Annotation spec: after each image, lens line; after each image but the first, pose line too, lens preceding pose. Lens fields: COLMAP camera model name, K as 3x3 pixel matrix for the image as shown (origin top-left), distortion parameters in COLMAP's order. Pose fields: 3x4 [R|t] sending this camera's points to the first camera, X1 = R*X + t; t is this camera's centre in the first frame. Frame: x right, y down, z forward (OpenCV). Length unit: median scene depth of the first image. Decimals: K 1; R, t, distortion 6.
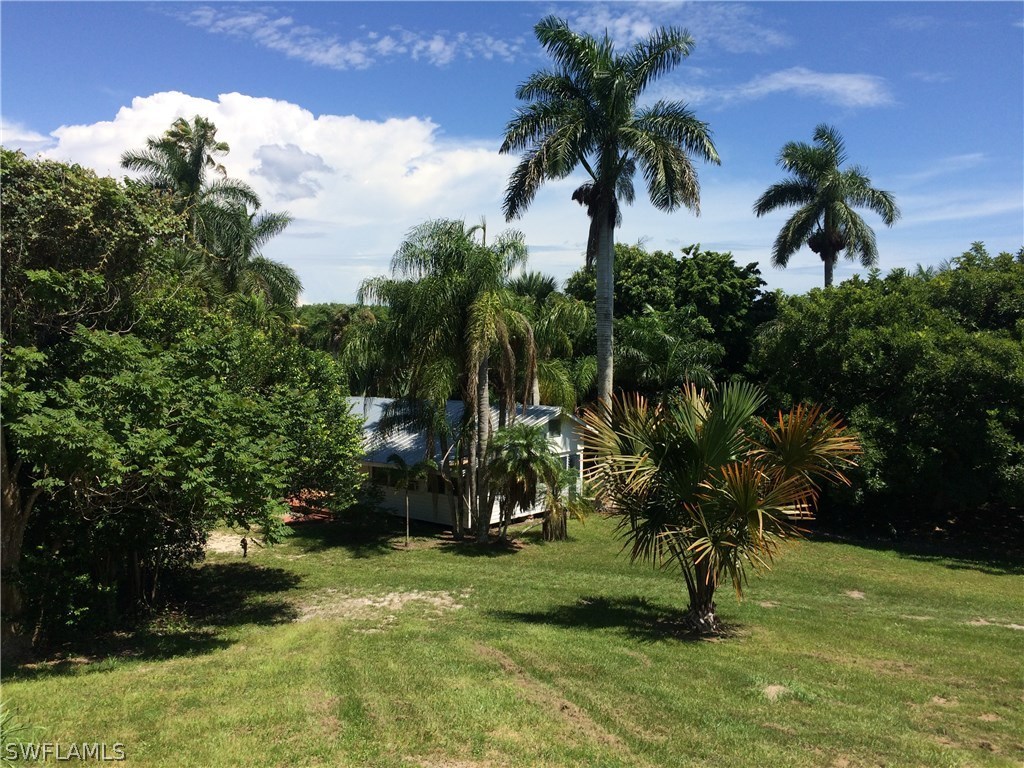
lens RADIAL K [[864.3, 0, 512.4], [0, 864.3, 382.2], [0, 0, 1]] dist [0.009304, 0.000098]
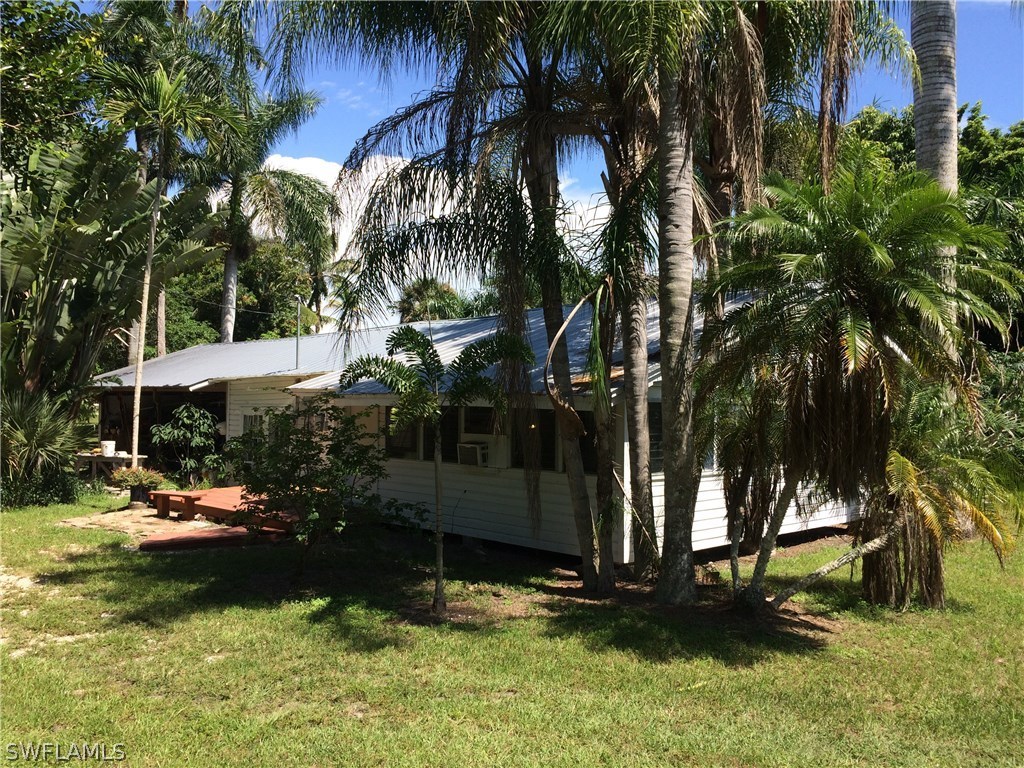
lens RADIAL K [[864.3, 0, 510.0], [0, 864.3, 385.8], [0, 0, 1]] dist [0.009304, 0.000098]
pose [[0.991163, -0.000105, -0.132651, -0.051822], [-0.009232, 0.997520, -0.069770, 0.125195], [0.132329, 0.070378, 0.988704, 0.660585]]
